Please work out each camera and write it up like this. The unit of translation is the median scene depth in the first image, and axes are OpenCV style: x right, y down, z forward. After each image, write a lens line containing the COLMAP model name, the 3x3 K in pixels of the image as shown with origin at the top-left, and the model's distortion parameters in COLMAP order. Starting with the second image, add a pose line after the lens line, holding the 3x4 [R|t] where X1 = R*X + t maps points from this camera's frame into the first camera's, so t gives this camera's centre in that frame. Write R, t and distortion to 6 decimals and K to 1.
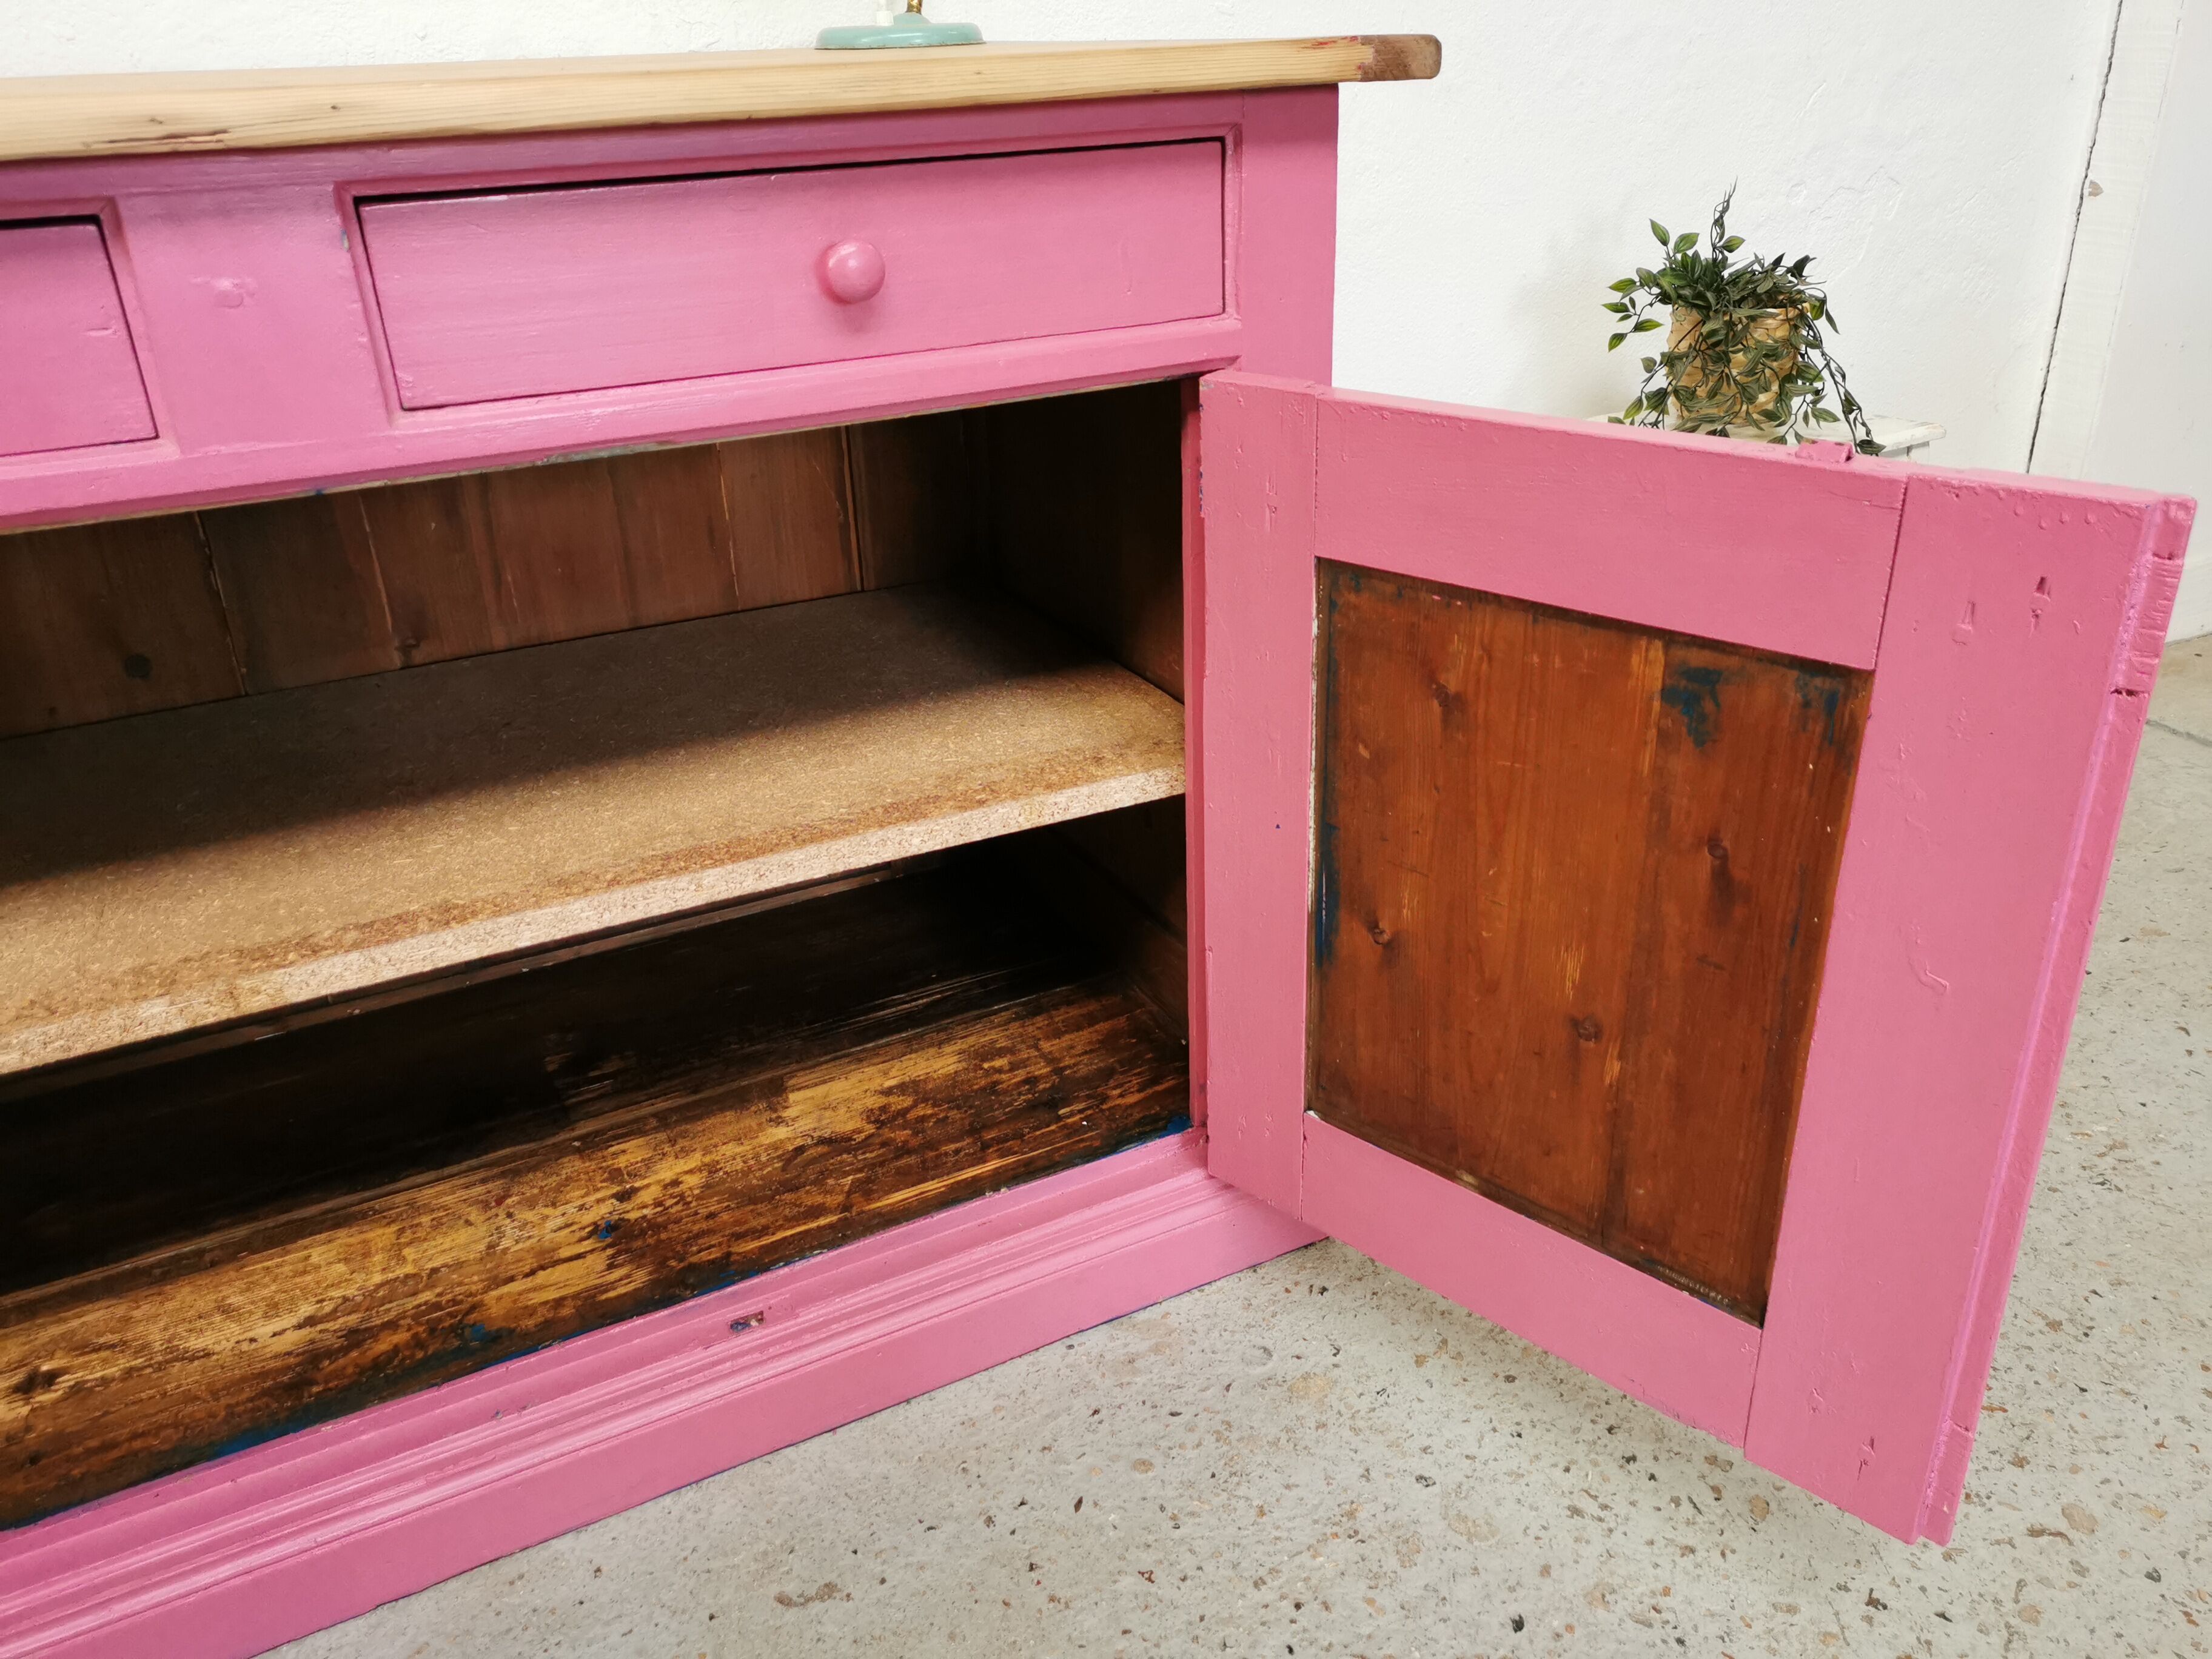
lens RADIAL K [[1704.4, 0, 1106.1], [0, 1704.4, 829.5], [0, 0, 1]] dist [0.063149, -0.064081]
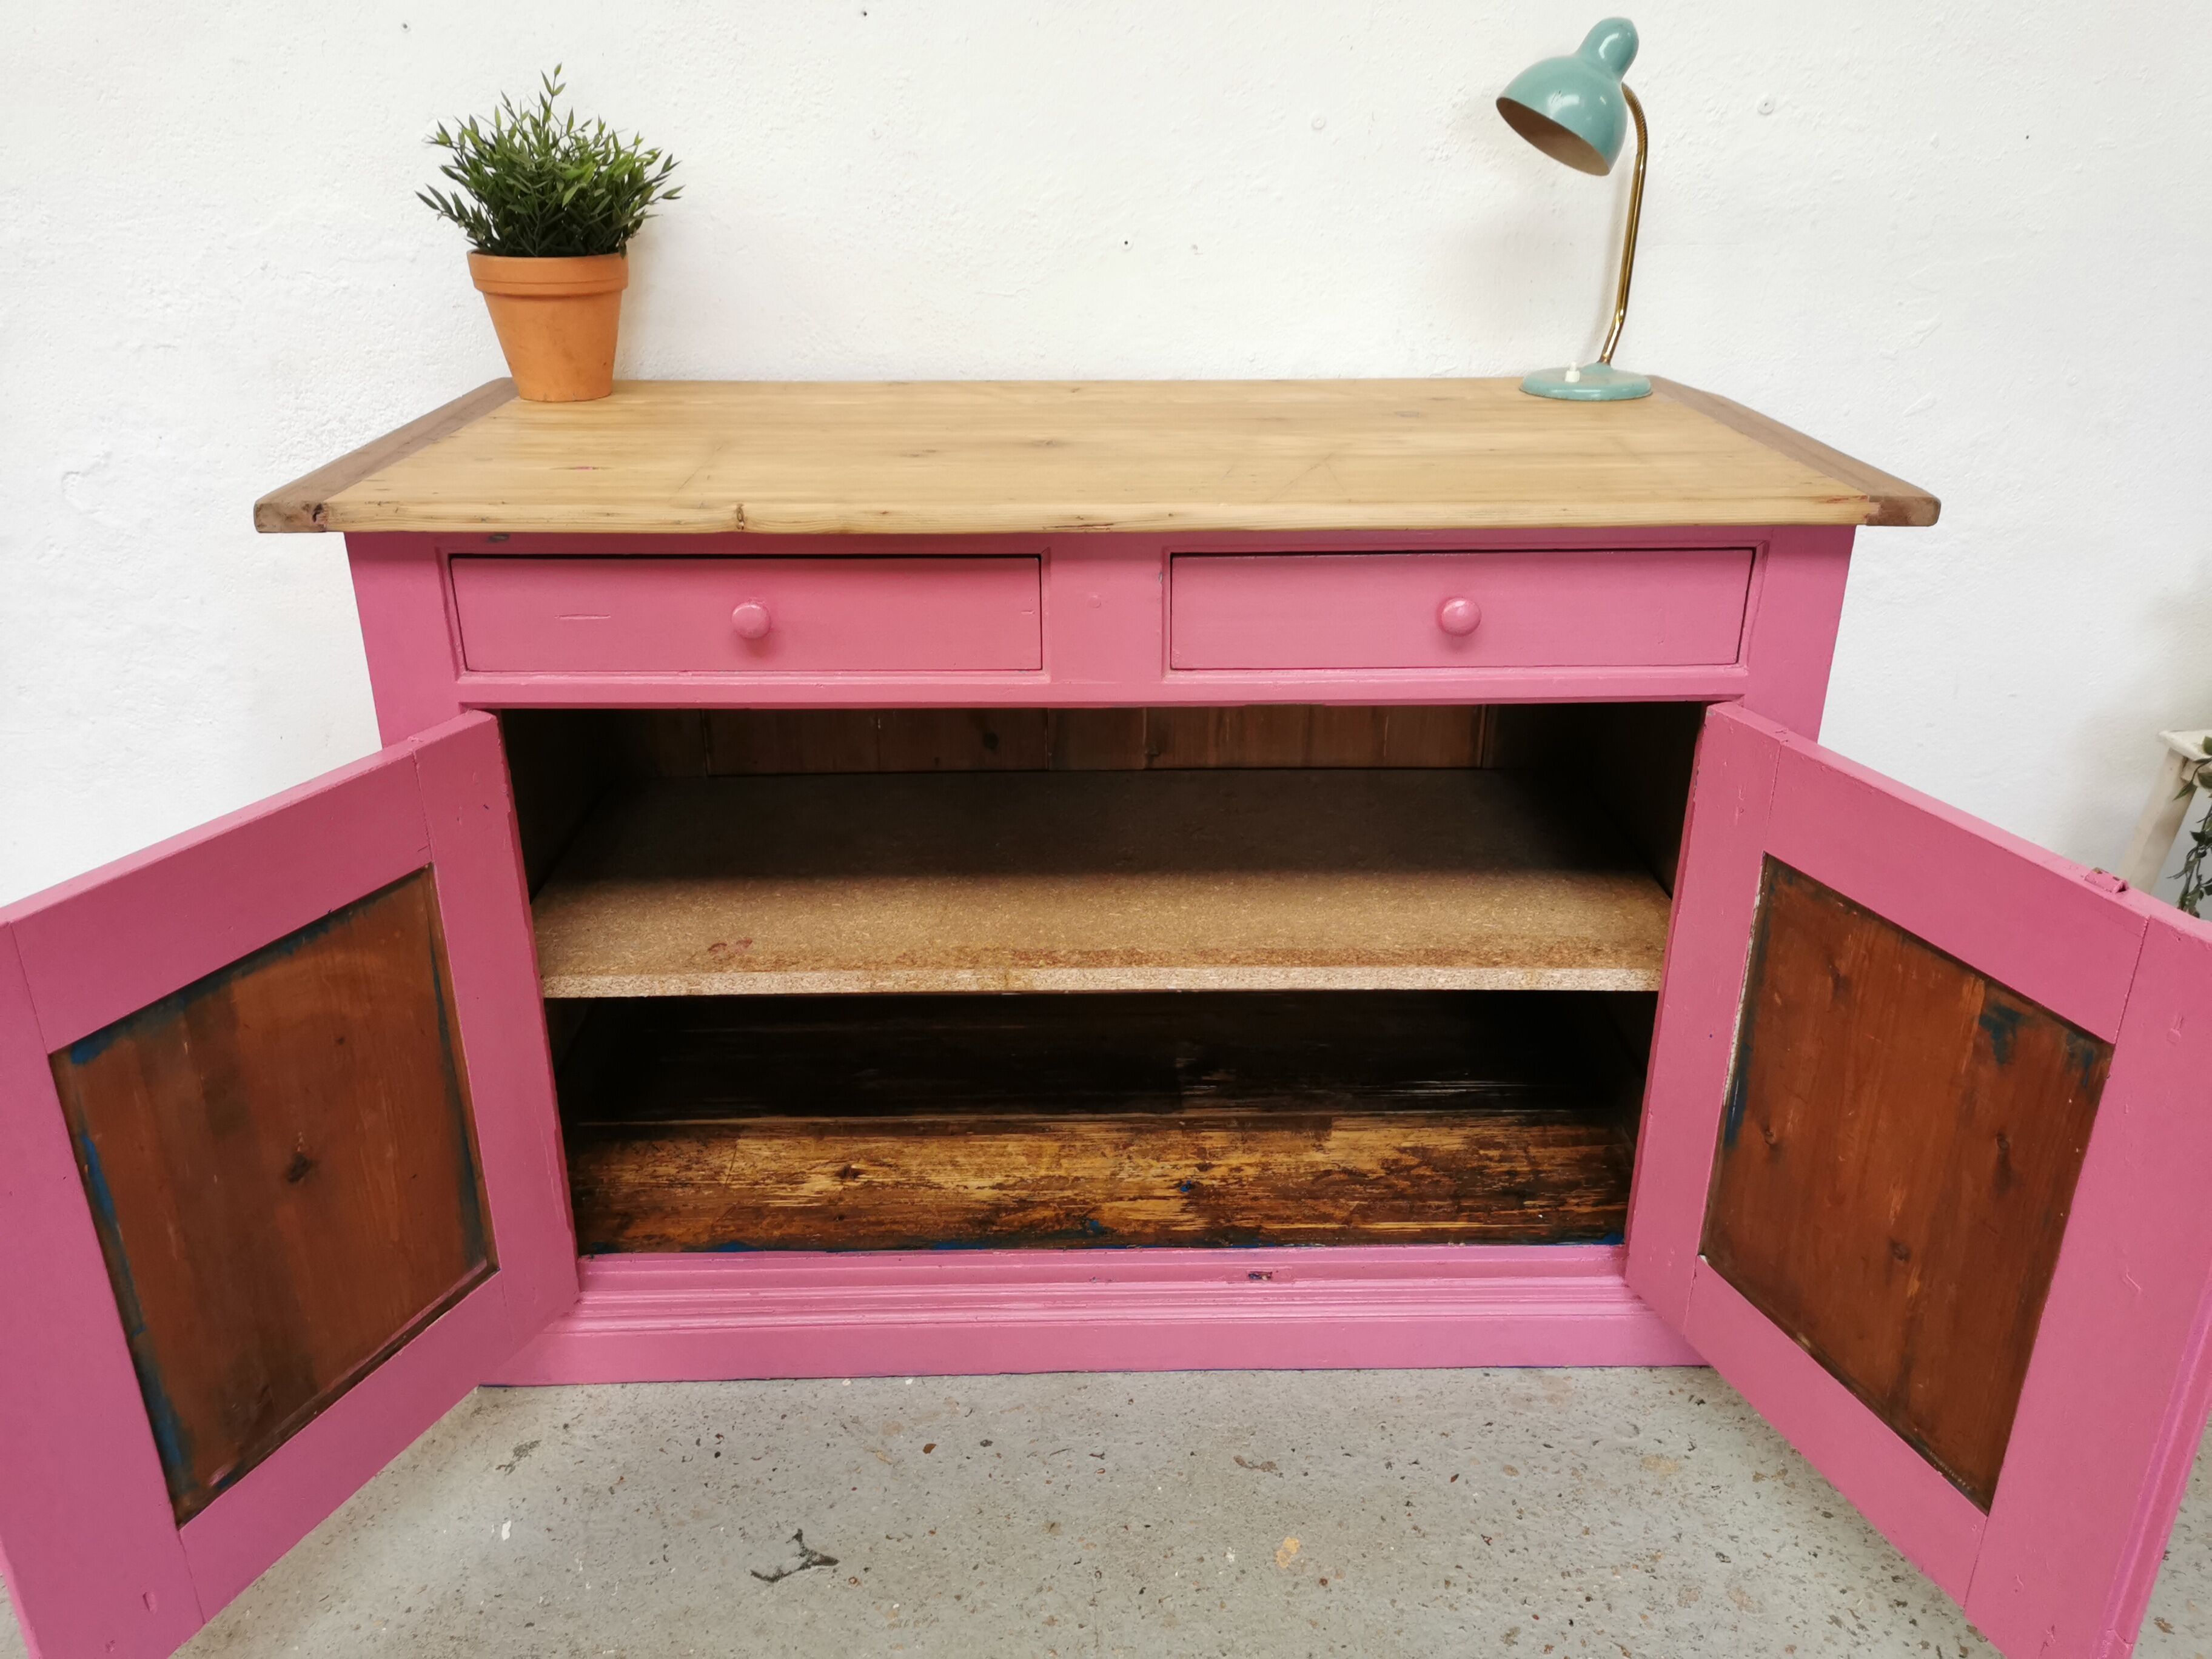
lens RADIAL K [[1704.4, 0, 1105.0], [0, 1704.4, 828.3], [0, 0, 1]] dist [0.063149, -0.064081]
pose [[0.897415, 0.205420, -0.390447, 0.159985], [-0.215953, 0.976251, 0.017268, -0.077714], [0.384722, 0.068822, 0.920463, -0.405154]]
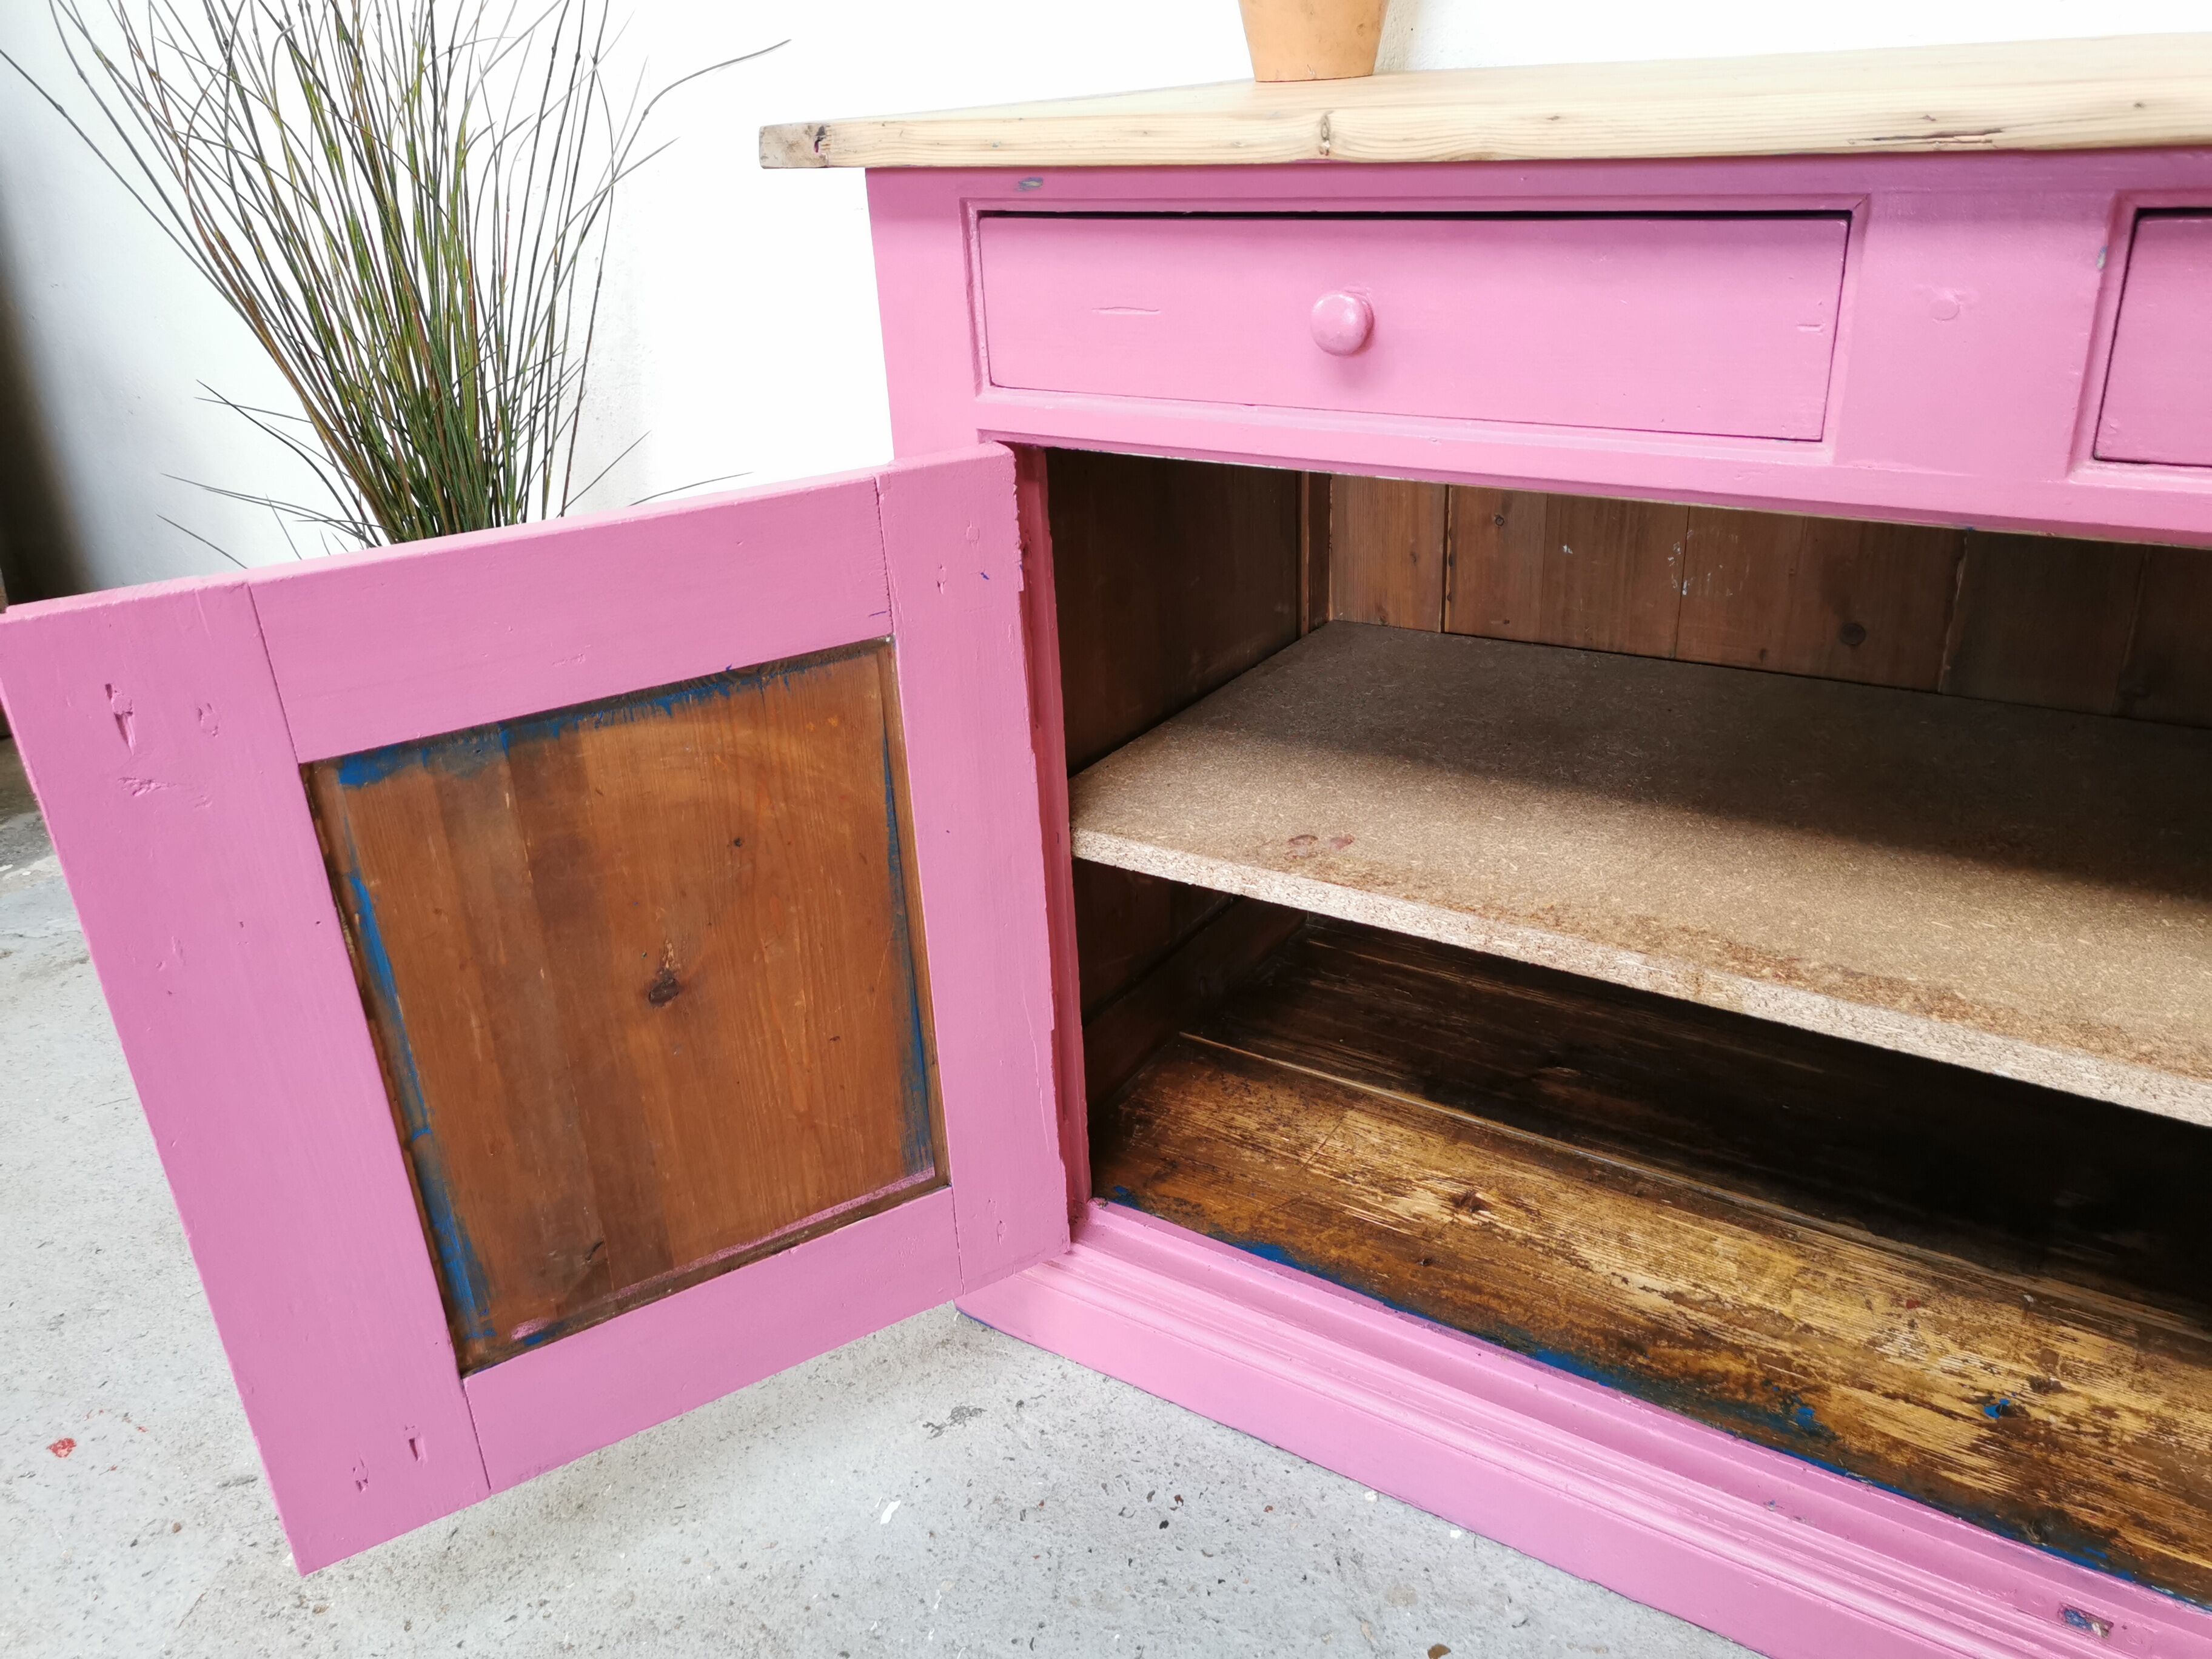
lens RADIAL K [[1704.4, 0, 1110.4], [0, 1704.4, 829.2], [0, 0, 1]] dist [0.063149, -0.064081]
pose [[0.492188, 0.369945, -0.787967, 0.067005], [-0.340412, 0.914914, 0.216914, -0.070877], [0.801168, 0.161471, 0.576244, 0.111893]]
